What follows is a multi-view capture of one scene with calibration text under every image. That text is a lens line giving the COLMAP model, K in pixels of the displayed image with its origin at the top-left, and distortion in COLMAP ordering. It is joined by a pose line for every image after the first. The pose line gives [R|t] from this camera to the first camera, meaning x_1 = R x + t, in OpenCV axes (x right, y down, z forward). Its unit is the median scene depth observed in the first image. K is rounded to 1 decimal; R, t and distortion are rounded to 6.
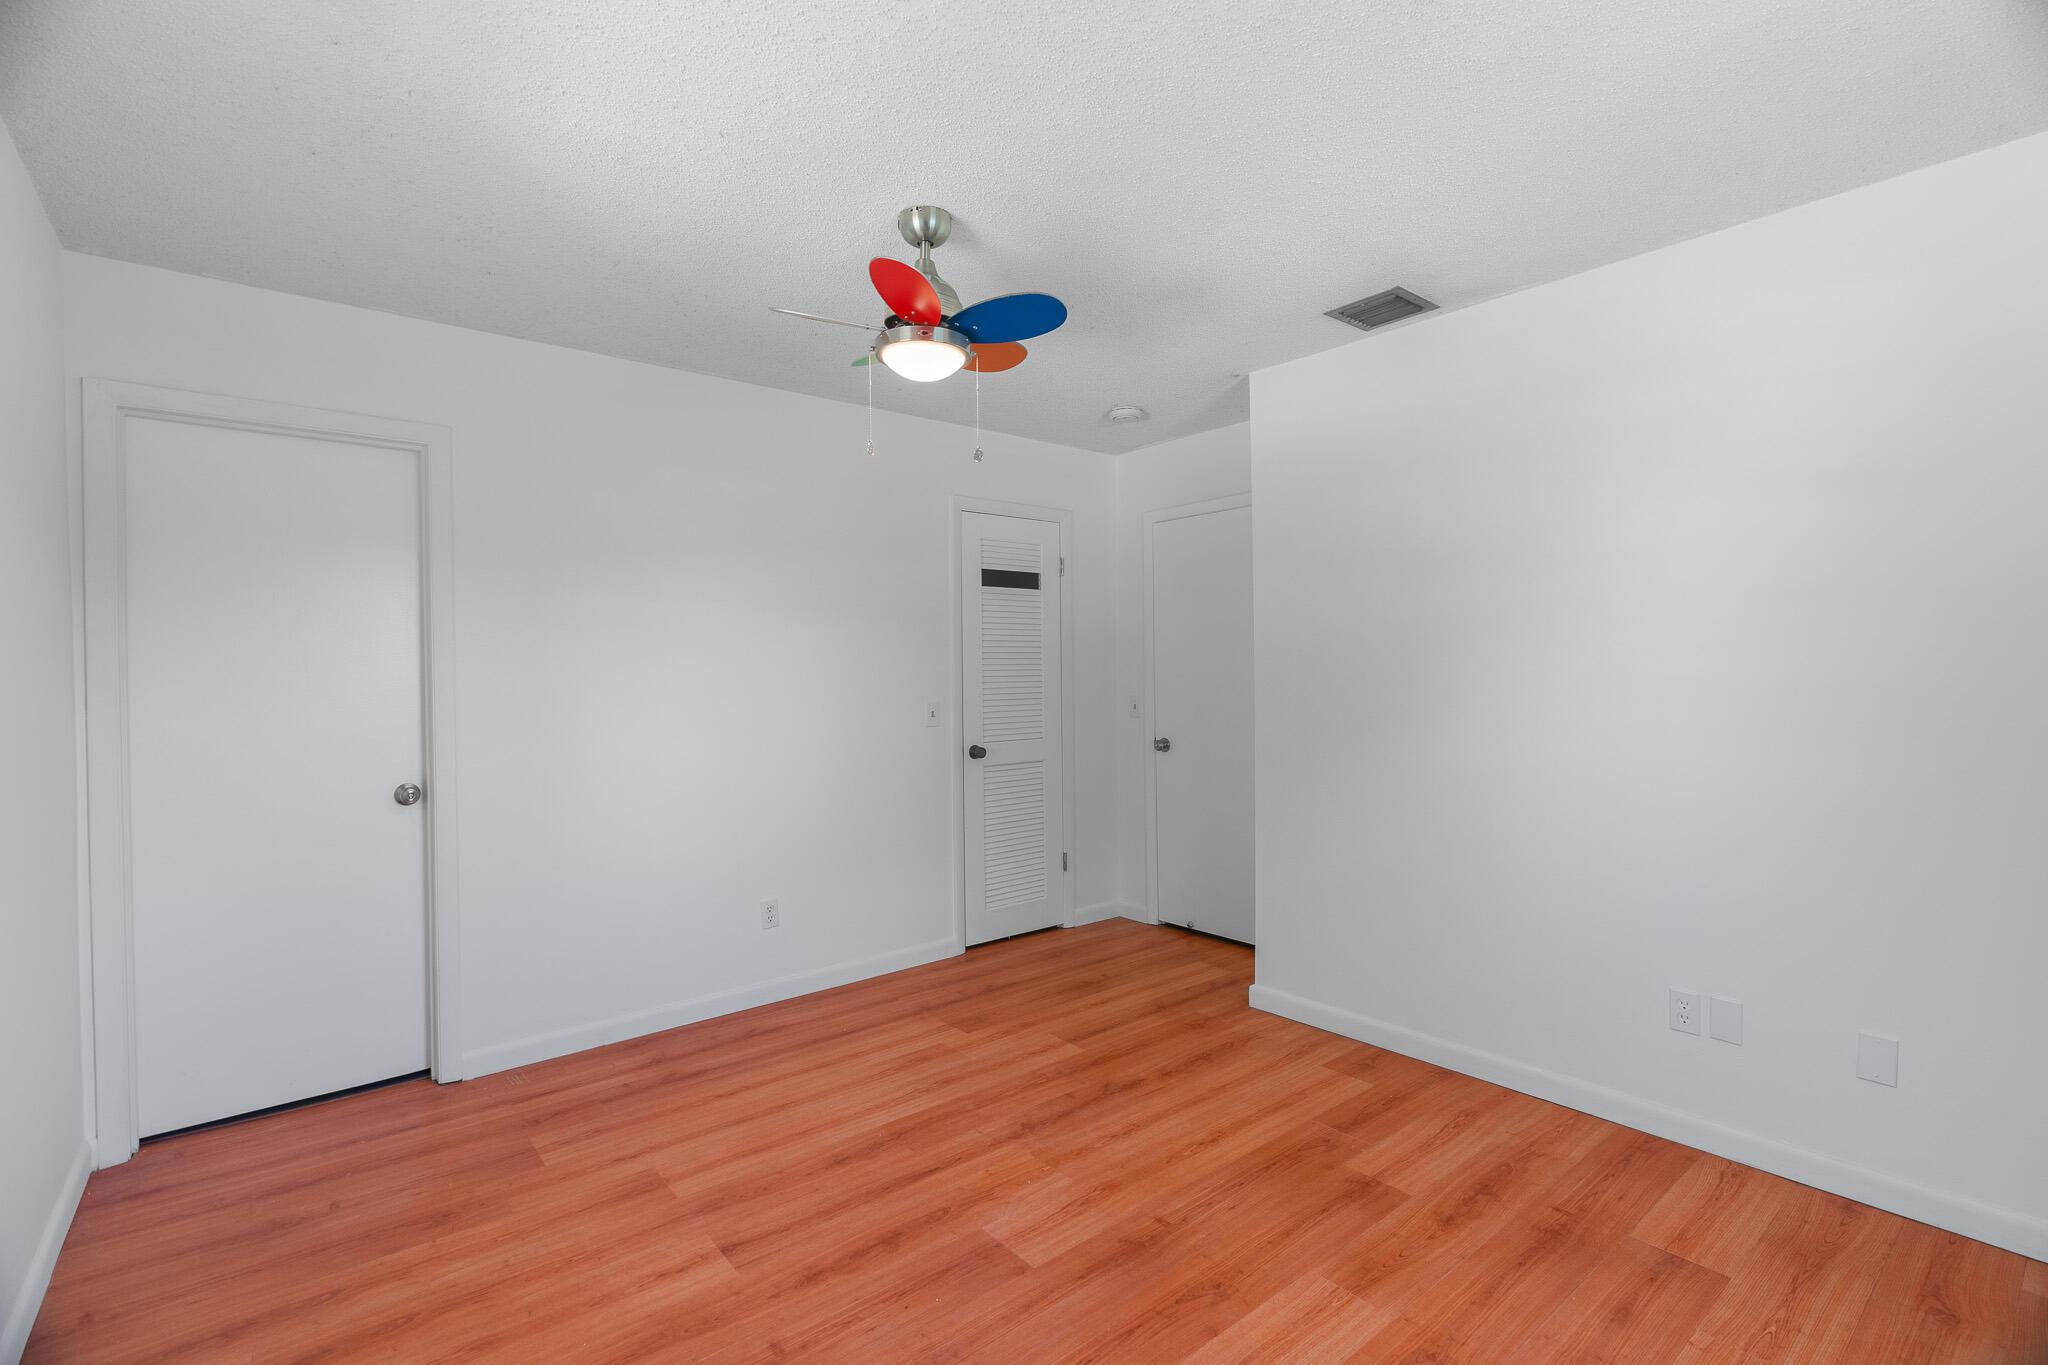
lens RADIAL K [[927.6, 0, 1023.6], [0, 927.6, 682.1], [0, 0, 1]] dist [-0.008254, 0.002852]
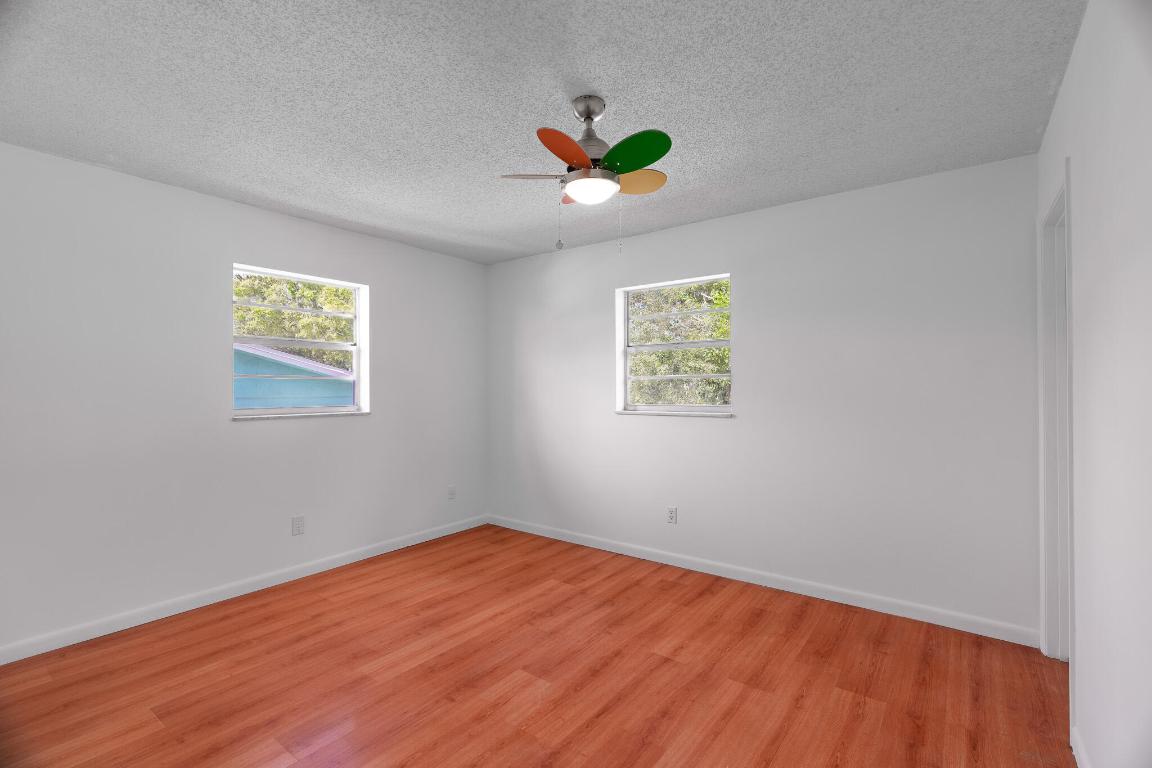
lens RADIAL K [[521.8, 0, 576.2], [0, 521.8, 383.6], [0, 0, 1]] dist [-0.008254, 0.002852]
pose [[-0.971241, 0.008990, -0.237930, 0.139835], [0.008822, 0.999960, 0.001770, -0.011501], [0.237936, -0.000380, -0.971281, 1.891661]]
